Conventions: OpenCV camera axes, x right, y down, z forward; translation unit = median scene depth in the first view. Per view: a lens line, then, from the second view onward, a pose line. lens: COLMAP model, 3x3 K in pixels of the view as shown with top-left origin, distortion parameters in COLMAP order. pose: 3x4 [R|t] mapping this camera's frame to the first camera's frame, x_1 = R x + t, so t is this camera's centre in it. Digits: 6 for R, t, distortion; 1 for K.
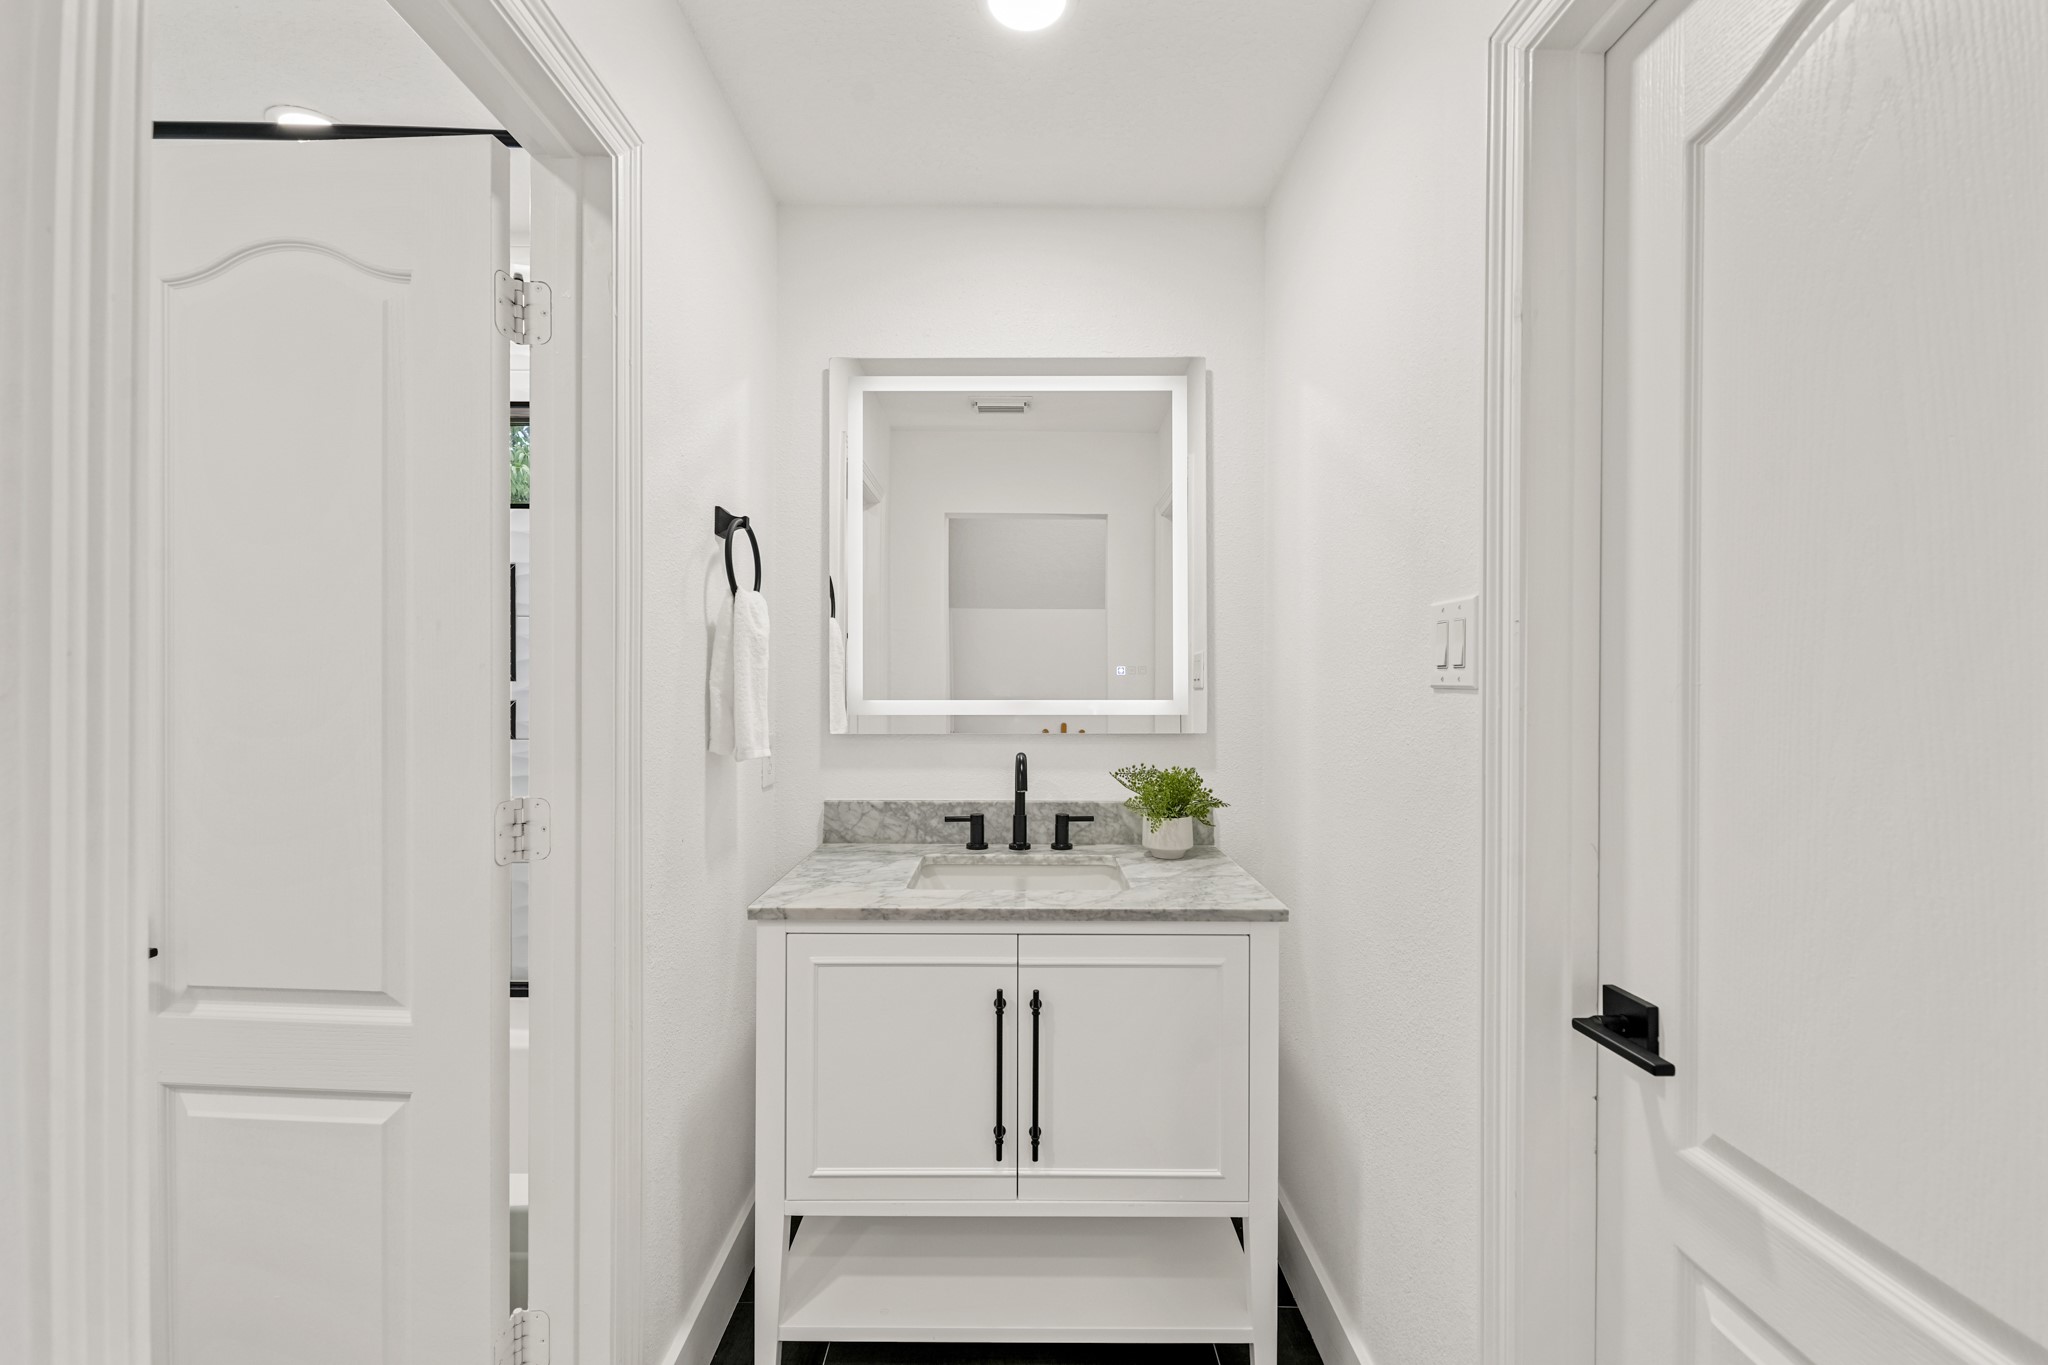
lens RADIAL K [[810.1, 0, 1018.1], [0, 810.1, 677.4], [0, 0, 1]] dist [0.000823, -0.000014]
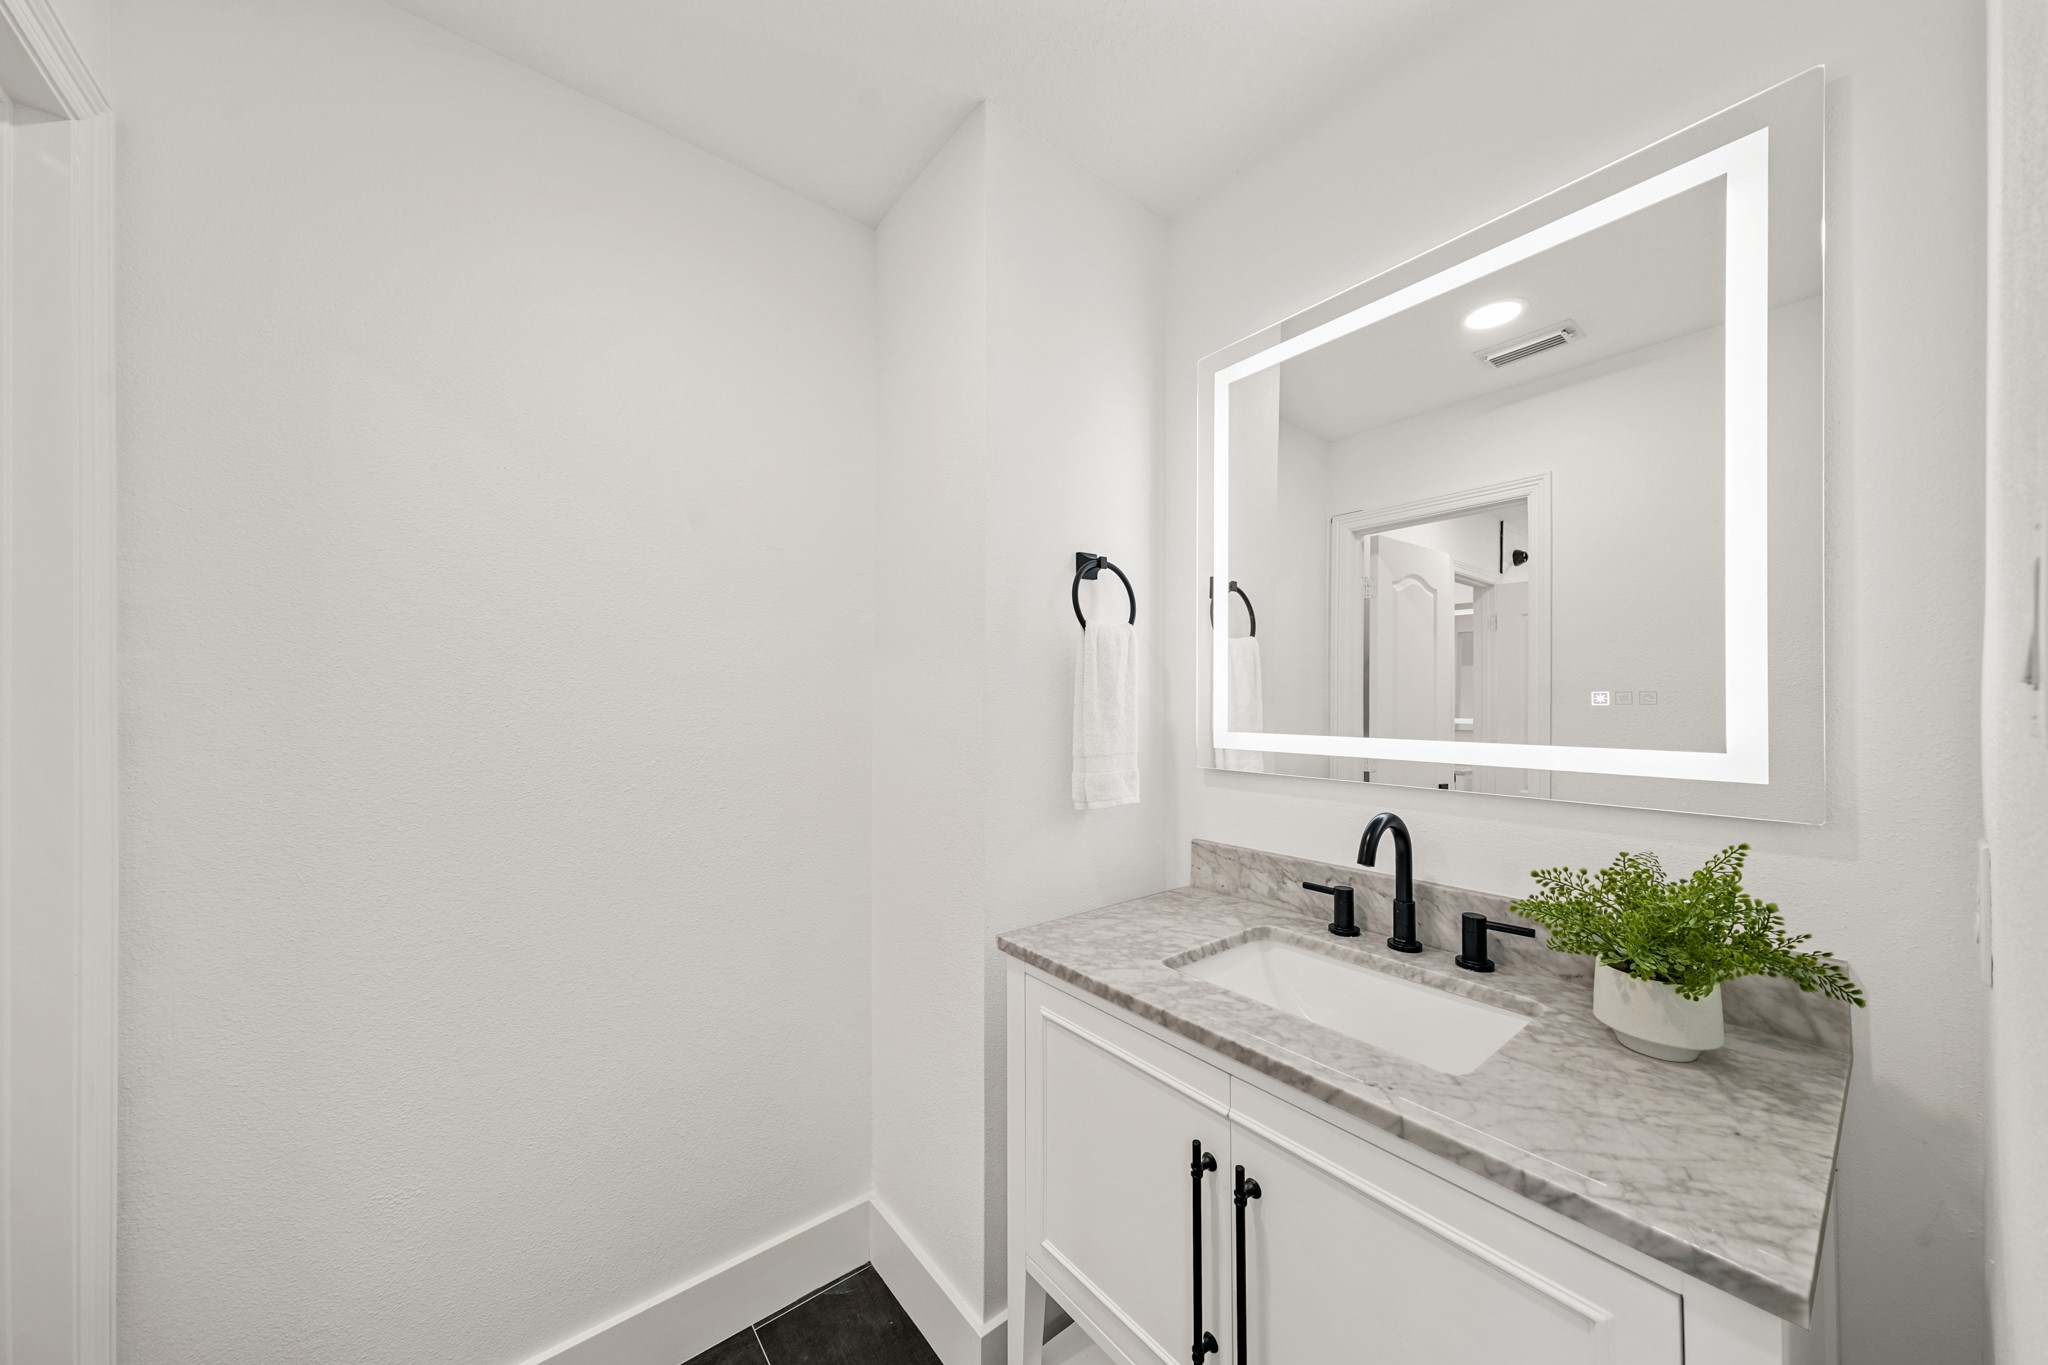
lens RADIAL K [[688.8, 0, 1024.0], [0, 688.8, 682.5], [0, 0, 1]] dist [-0.007435, 0.000418]
pose [[0.622696, -0.014888, -0.782322, 0.266900], [-0.007812, 0.999651, -0.025242, -0.004297], [0.782425, 0.021830, 0.622363, 0.360371]]
